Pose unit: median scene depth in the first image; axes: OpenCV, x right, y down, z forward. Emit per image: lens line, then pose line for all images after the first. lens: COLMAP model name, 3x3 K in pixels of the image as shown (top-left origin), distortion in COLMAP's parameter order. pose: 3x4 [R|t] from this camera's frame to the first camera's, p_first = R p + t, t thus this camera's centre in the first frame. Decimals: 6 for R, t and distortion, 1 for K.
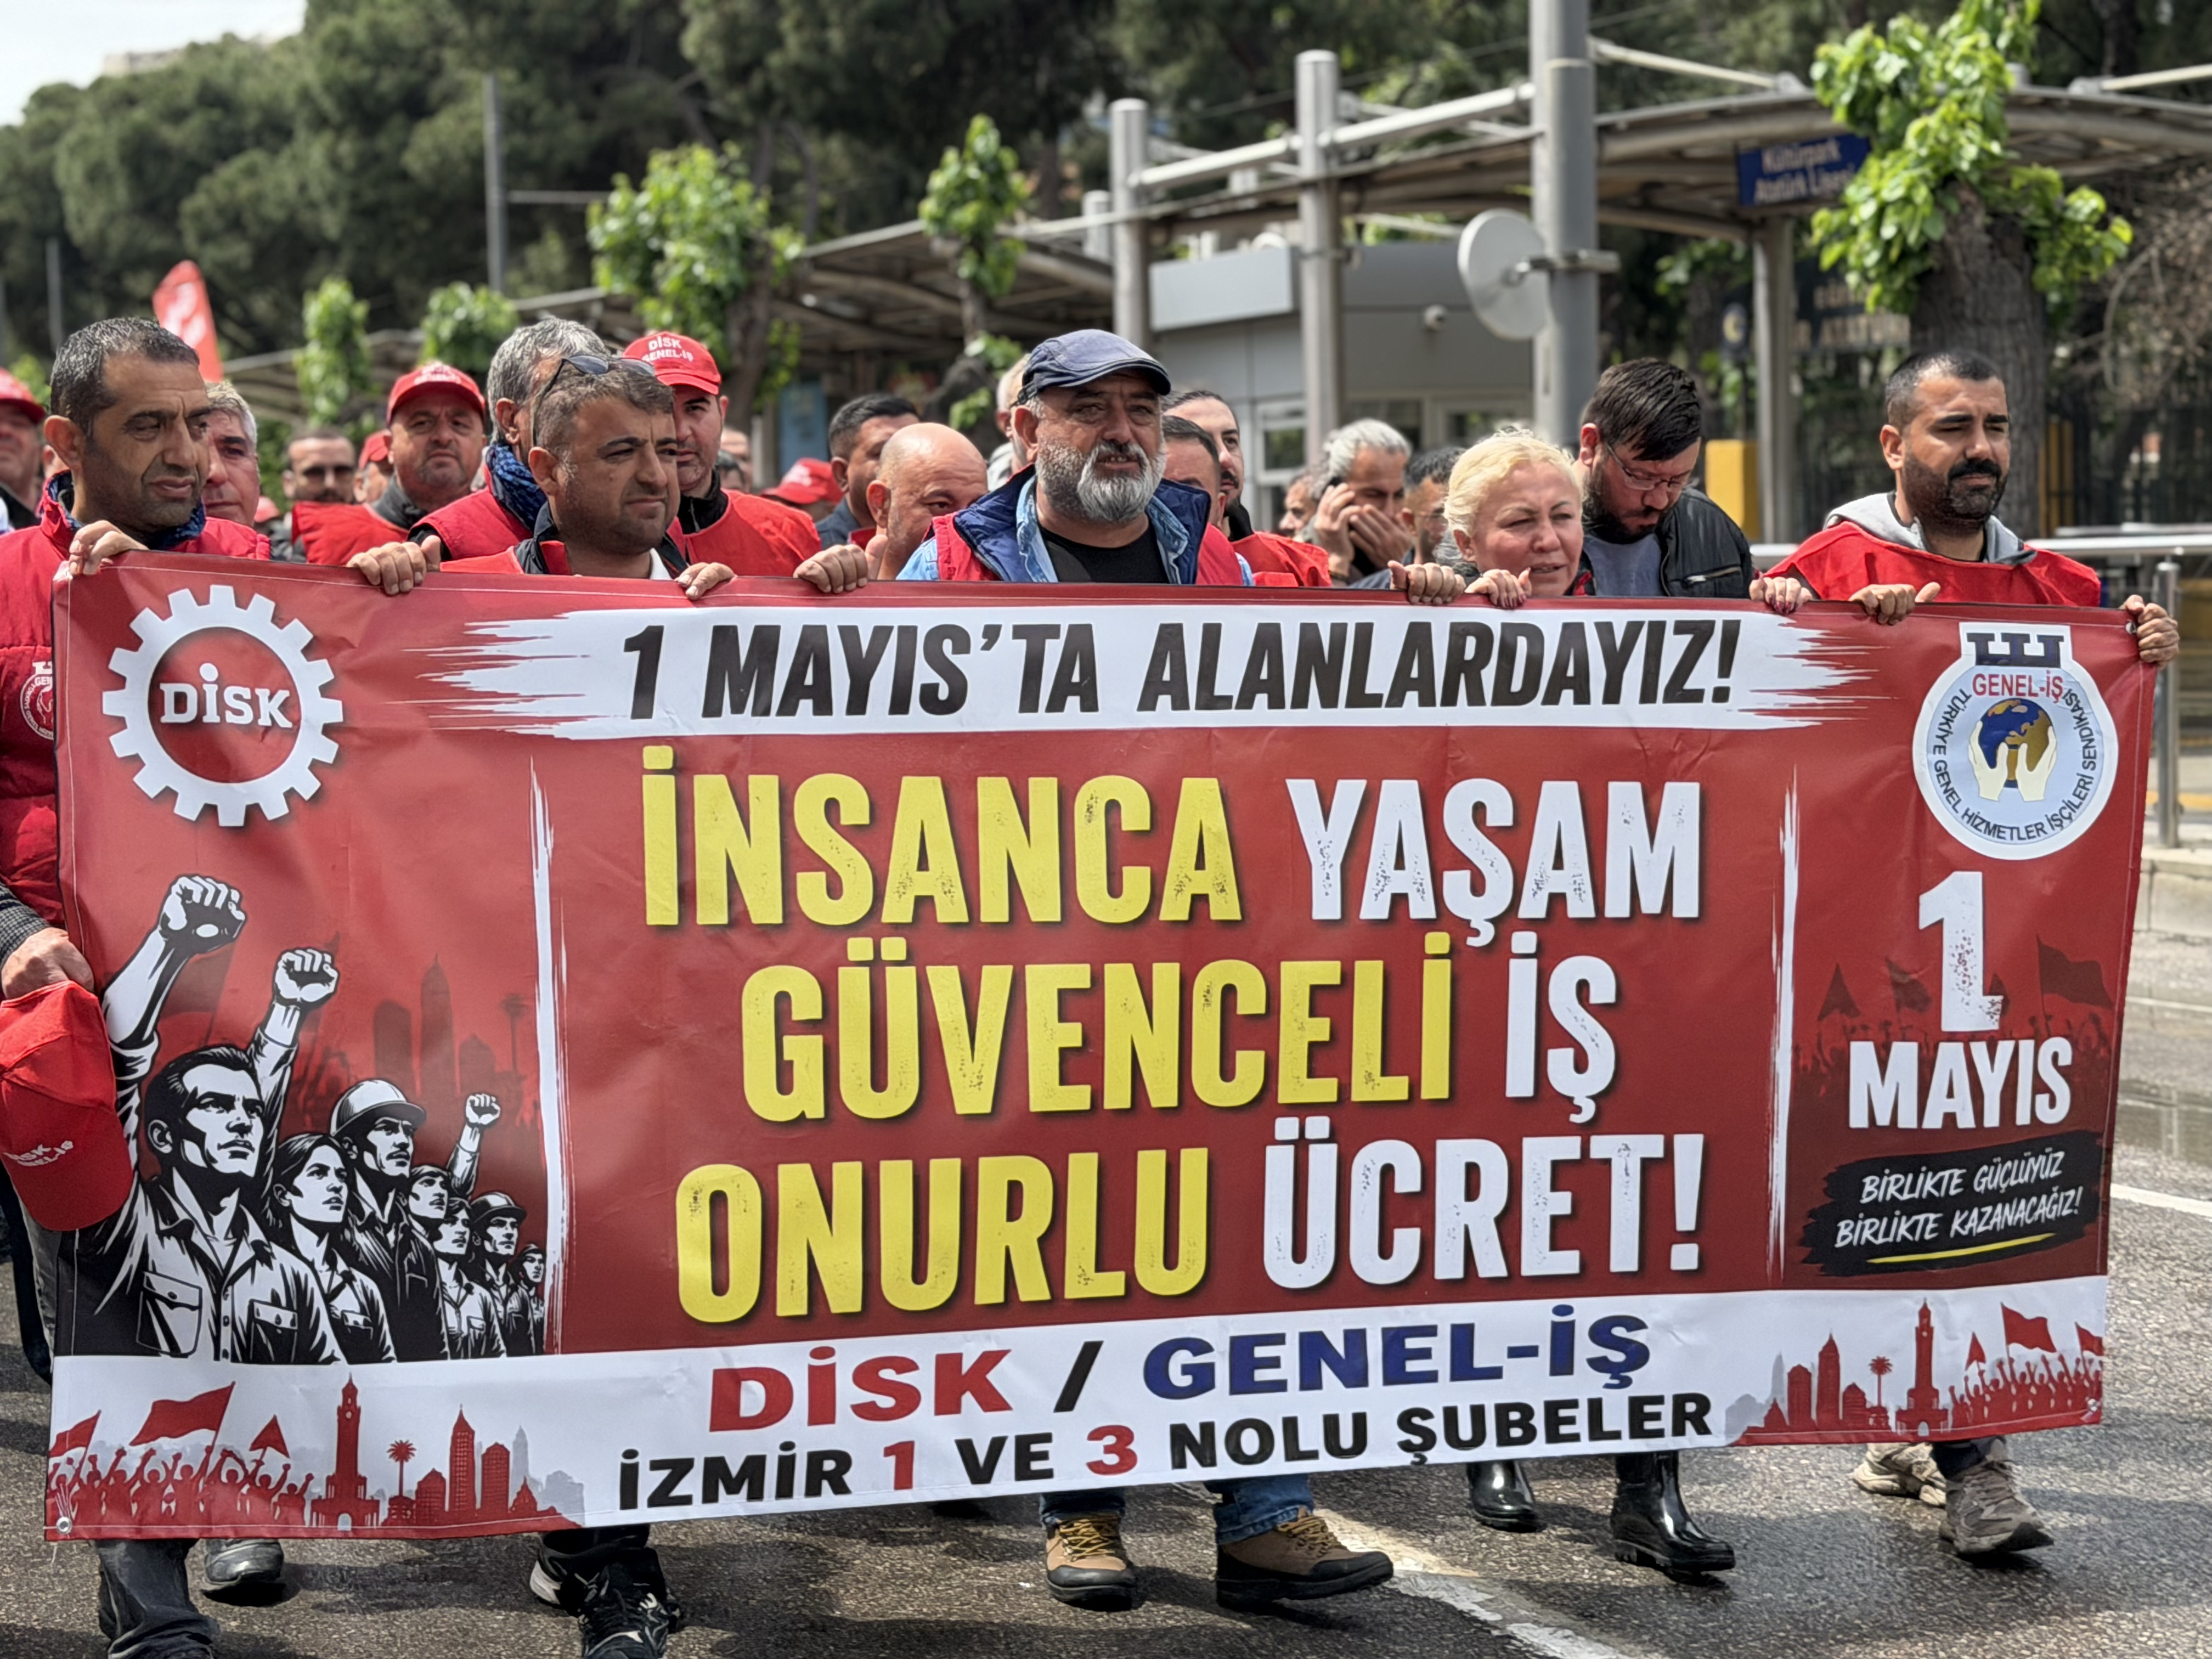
lens RADIAL K [[4032.4, 0, 1104.1], [0, 4032.4, 835.9], [0, 0, 1]] dist [0.122255, 0.000000]
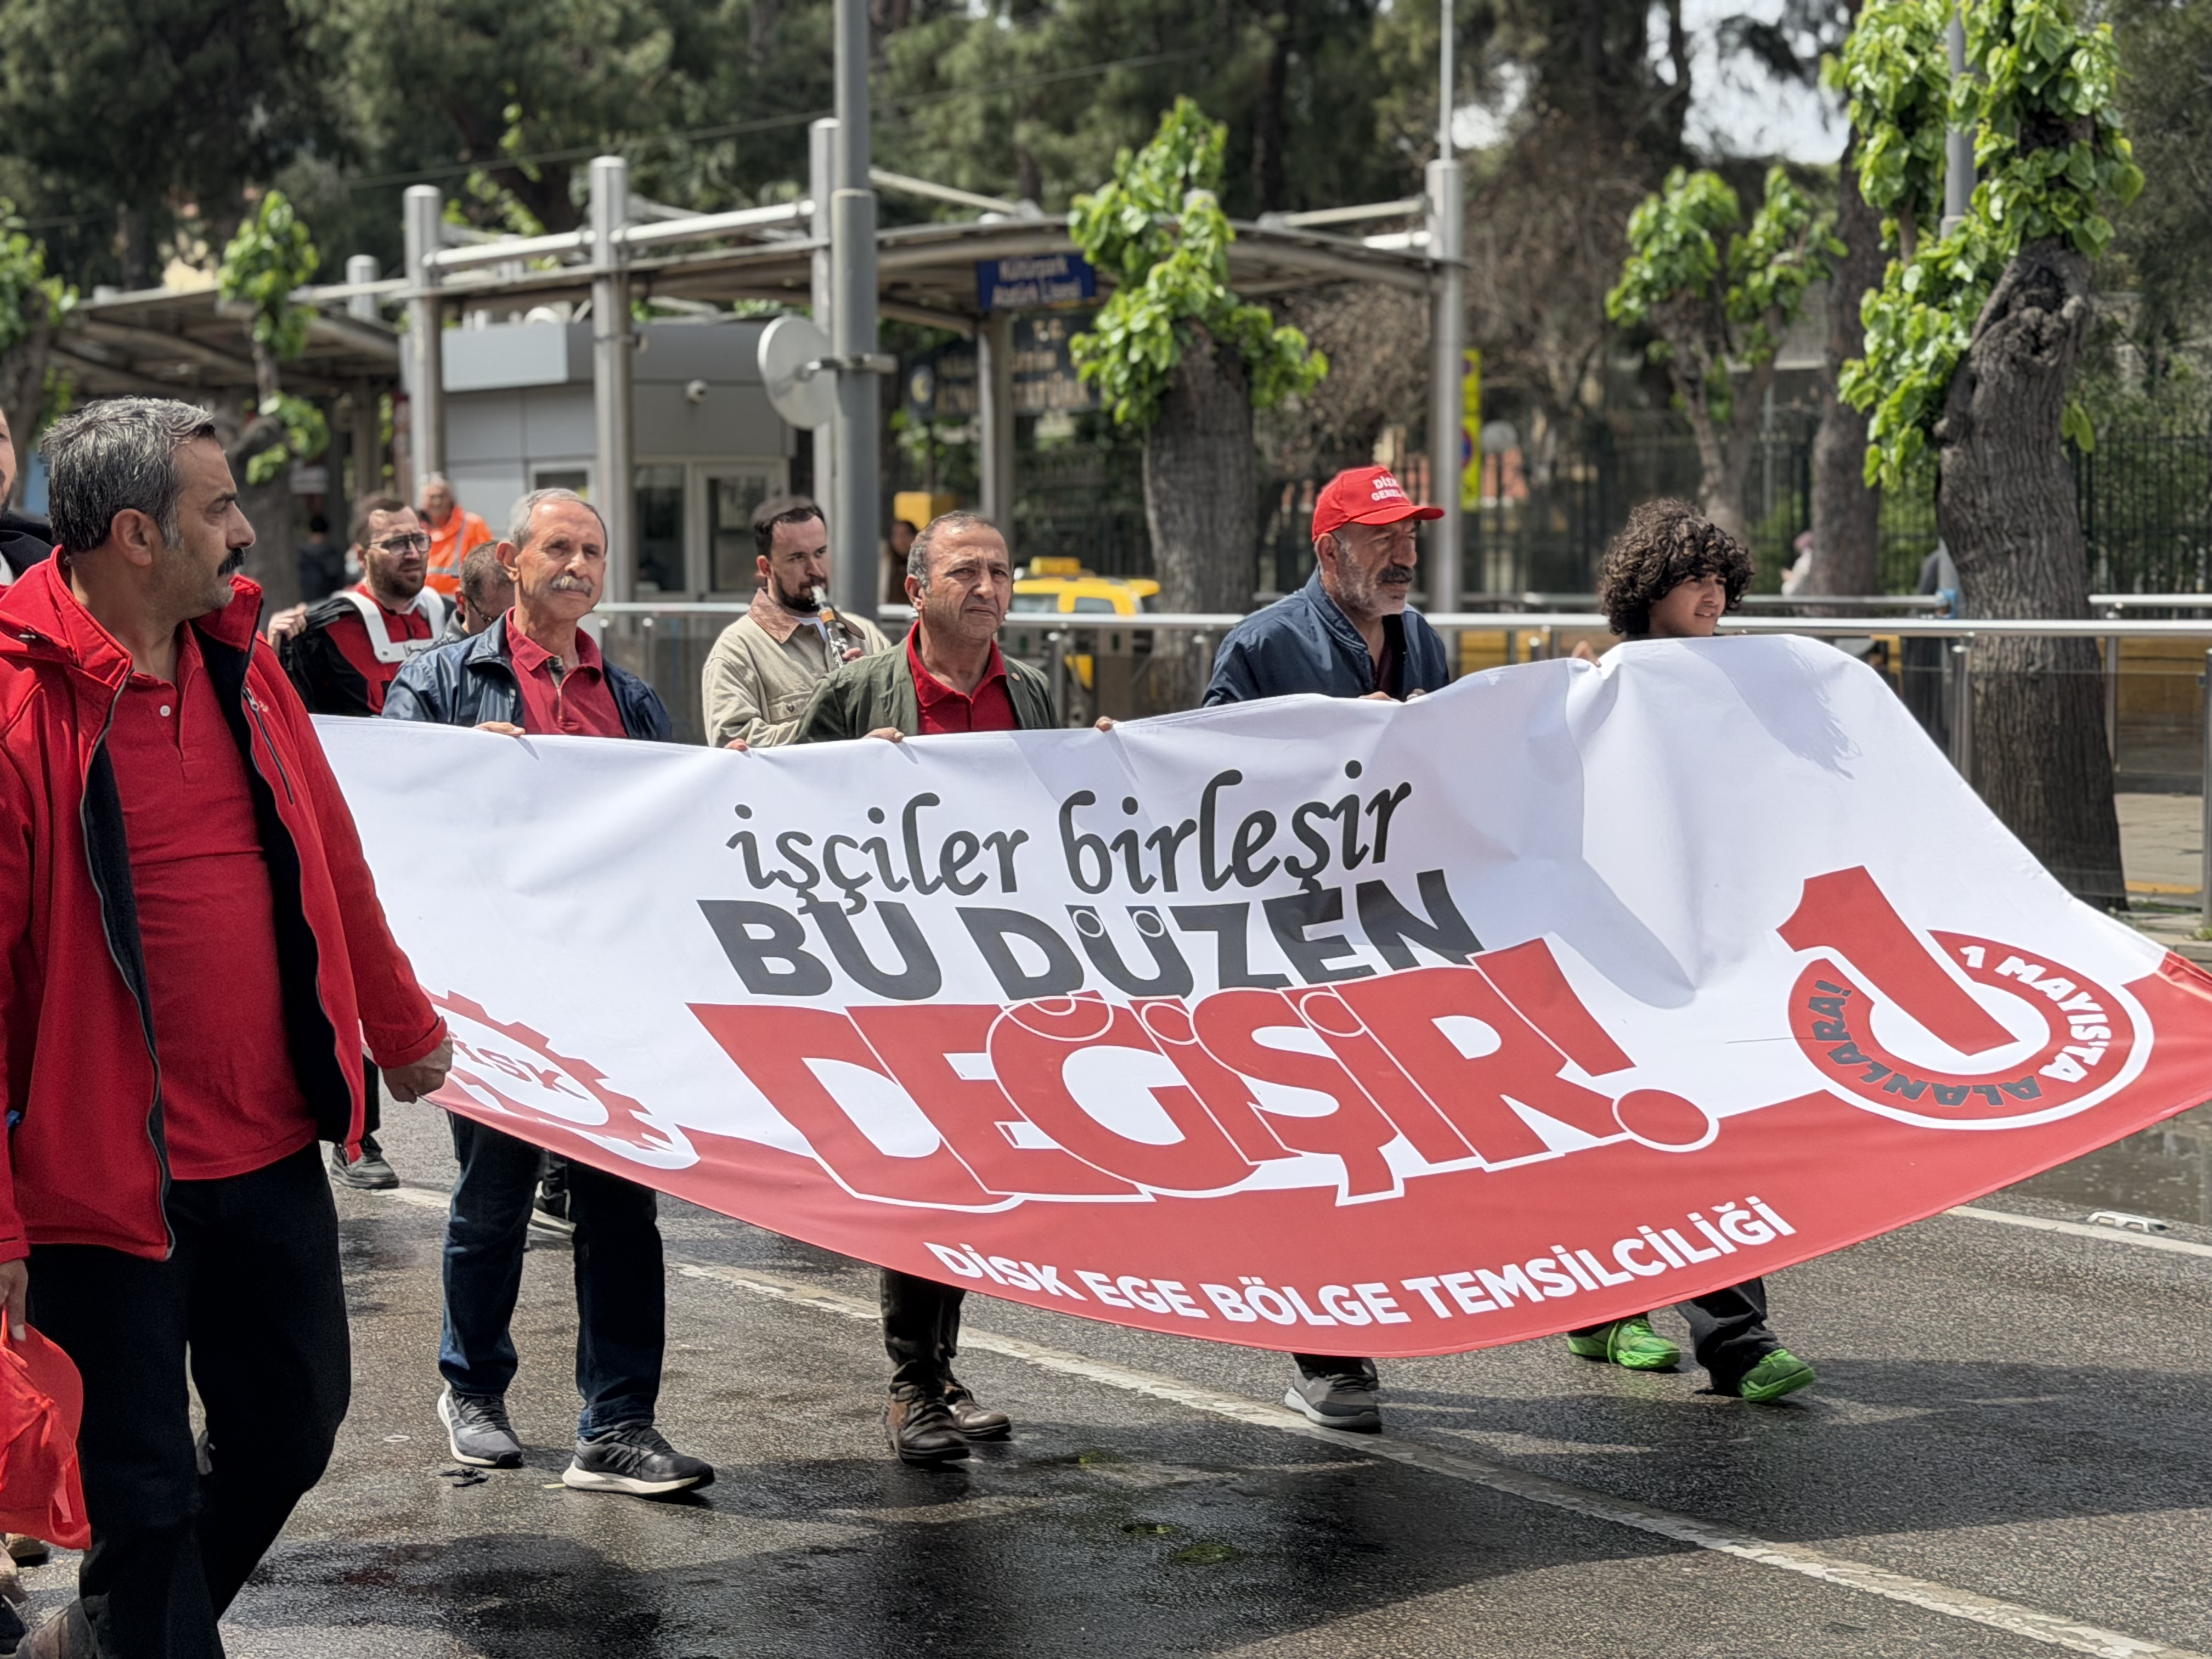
lens RADIAL K [[4032.4, 0, 1107.4], [0, 4032.4, 827.3], [0, 0, 1]] dist [0.122255, 0.000000]
pose [[0.977881, 0.003368, 0.209137, -0.050867], [-0.001313, 0.999950, -0.009963, 0.002225], [-0.209160, 0.009468, 0.977836, -0.131793]]
